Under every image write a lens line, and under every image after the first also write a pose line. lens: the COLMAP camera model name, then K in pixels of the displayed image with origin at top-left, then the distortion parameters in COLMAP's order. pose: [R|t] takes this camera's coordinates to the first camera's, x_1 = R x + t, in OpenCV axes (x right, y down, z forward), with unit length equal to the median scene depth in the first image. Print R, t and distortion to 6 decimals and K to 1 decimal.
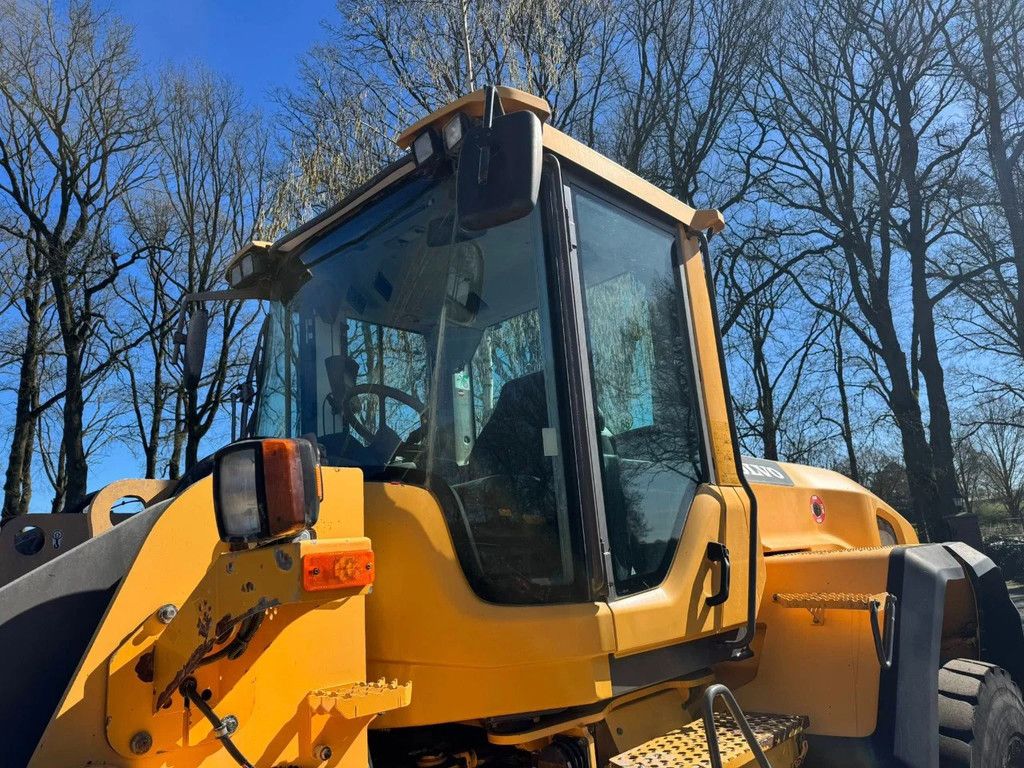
lens RADIAL K [[721.3, 0, 513.1], [0, 721.3, 381.7], [0, 0, 1]] dist [0.006285, -0.002802]
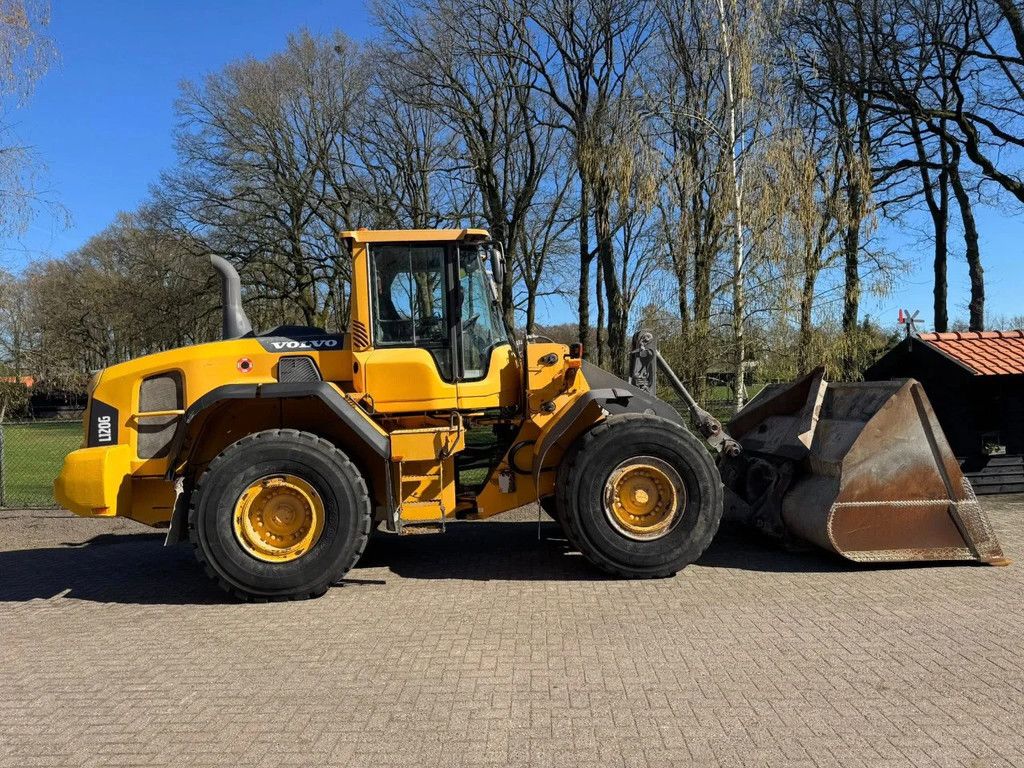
lens RADIAL K [[704.3, 0, 512.0], [0, 704.3, 384.0], [0, 0, 1]] dist [0.042369, -0.035850]
pose [[0.731104, 0.047079, -0.680640, 0.200484], [0.135380, 0.967769, 0.212357, -0.034468], [0.668700, -0.247400, 0.701166, -0.119253]]
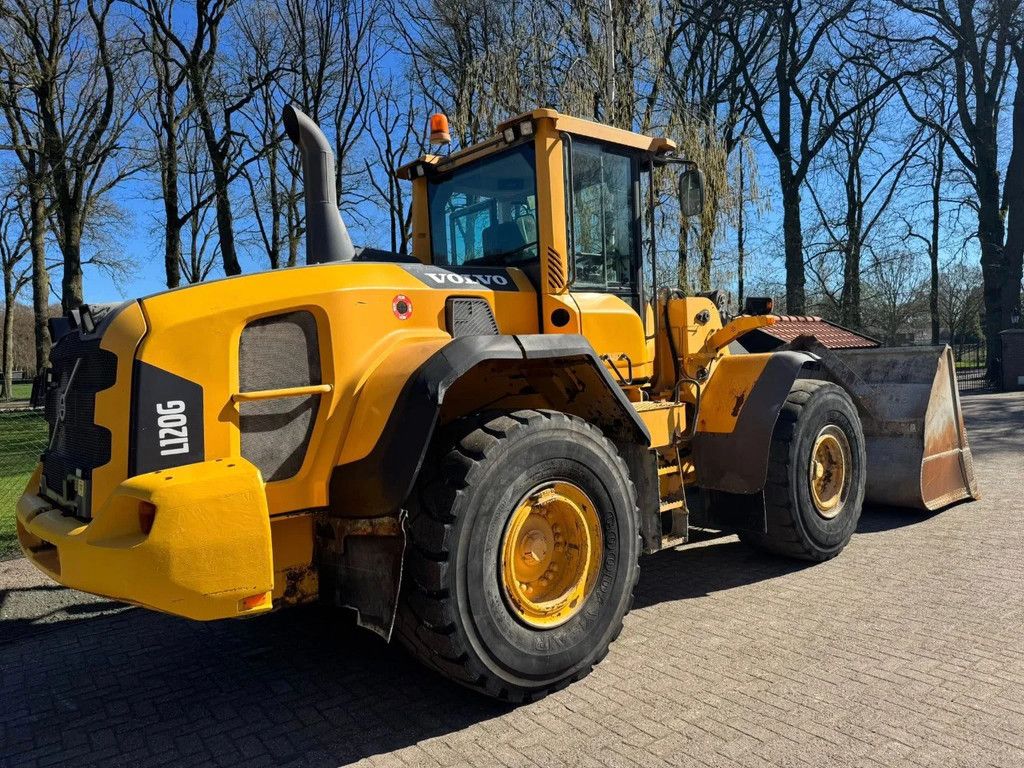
lens RADIAL K [[721.3, 0, 513.1], [0, 721.3, 381.7], [0, 0, 1]] dist [0.006285, -0.002802]
pose [[0.994120, 0.036951, -0.101780, -0.023885], [-0.008783, 0.964391, 0.264335, -0.023843], [0.107923, -0.261887, 0.959045, -0.151825]]
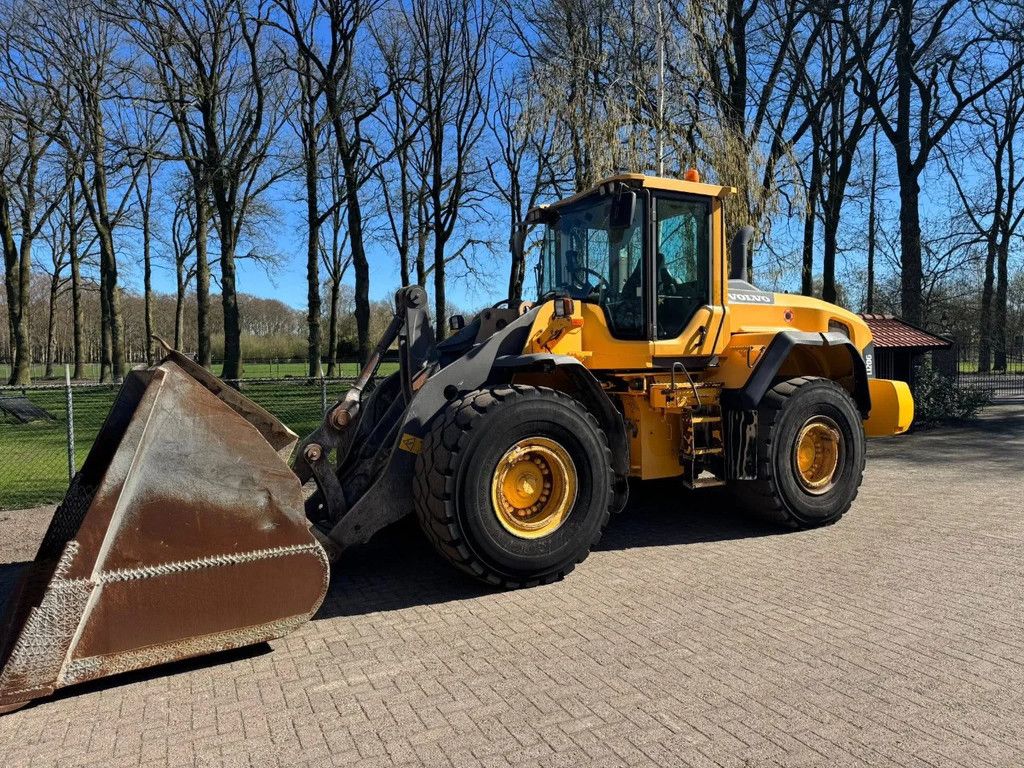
lens RADIAL K [[712.5, 0, 512.0], [0, 712.5, 384.0], [0, 0, 1]] dist [0.059430, -0.067068]
pose [[0.957939, 0.065675, -0.279355, 0.036441], [0.015516, 0.960183, 0.278941, -0.035513], [0.286552, -0.271543, 0.918778, -0.186848]]
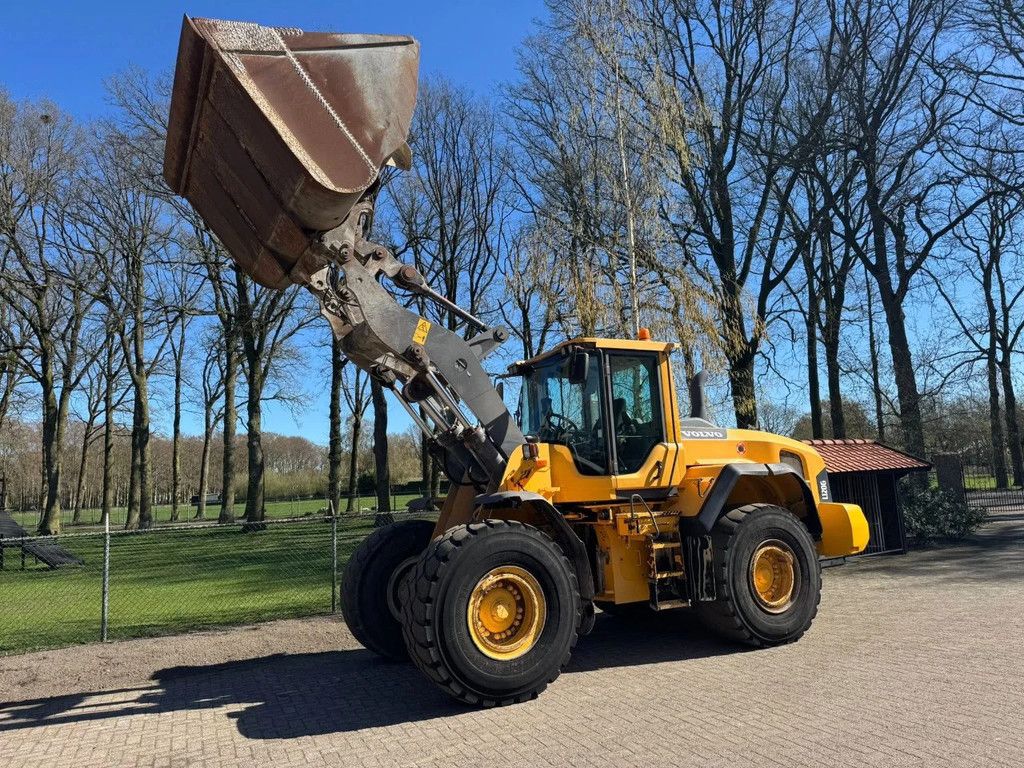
lens RADIAL K [[699.9, 0, 519.7], [0, 699.9, 386.3], [0, 0, 1]] dist [0.119710, -0.186590]
pose [[0.953683, -0.018212, -0.300261, 0.063933], [0.052042, 0.993103, 0.105059, -0.047760], [0.296277, -0.115820, 0.948054, -0.215791]]
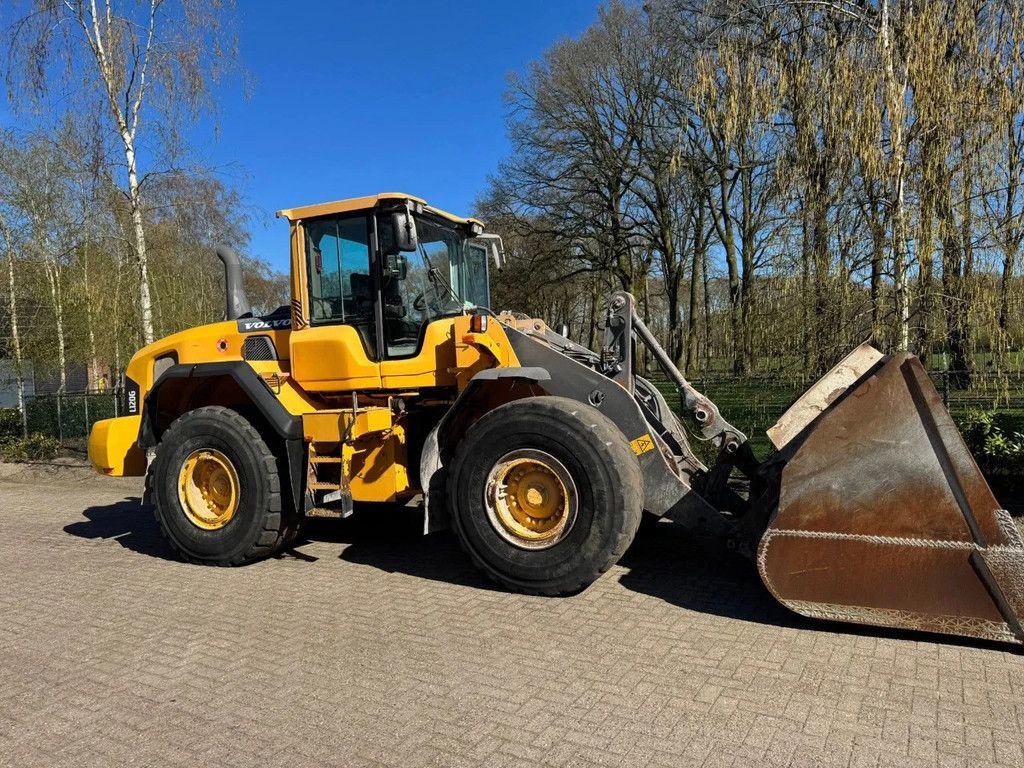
lens RADIAL K [[701.1, 0, 517.6], [0, 701.1, 395.1], [0, 0, 1]] dist [0.061781, -0.069111]
pose [[0.324674, 0.098964, -0.940634, 0.259787], [0.232328, 0.955697, 0.180740, -0.001620], [0.916848, -0.277217, 0.287298, 0.031087]]
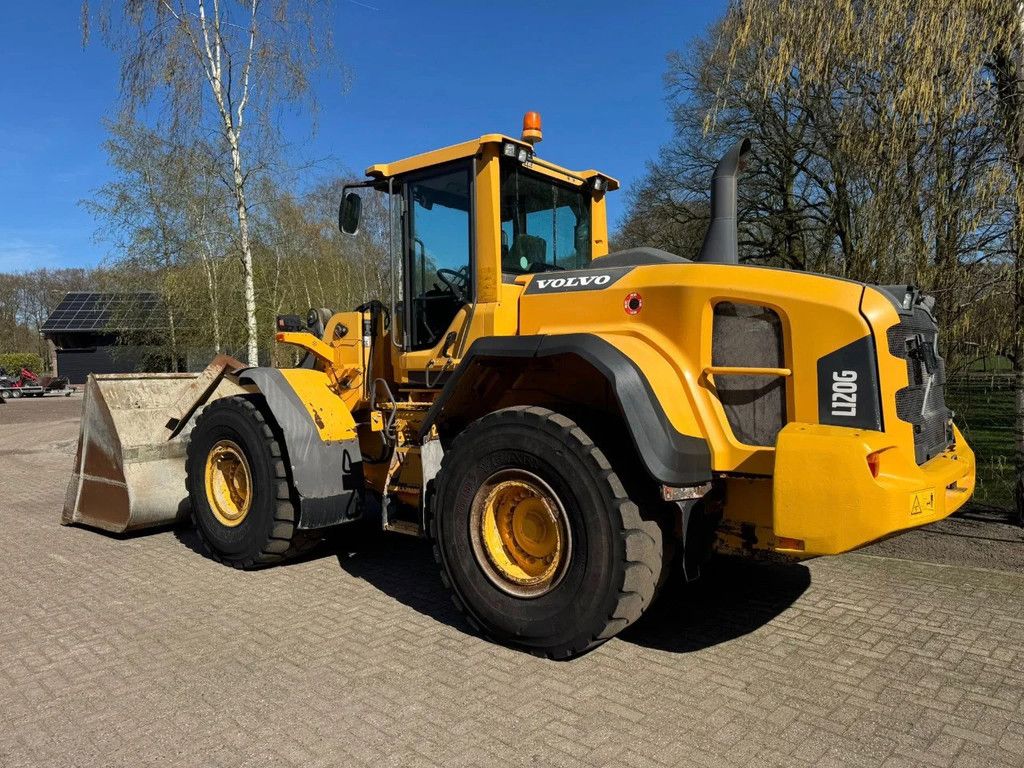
lens RADIAL K [[709.7, 0, 515.8], [0, 709.7, 385.0], [0, 0, 1]] dist [0.037746, -0.031090]
pose [[0.088879, 0.100891, -0.990919, 0.245666], [0.244231, 0.962278, 0.119881, 0.016584], [0.965635, -0.252668, 0.060886, 0.100785]]
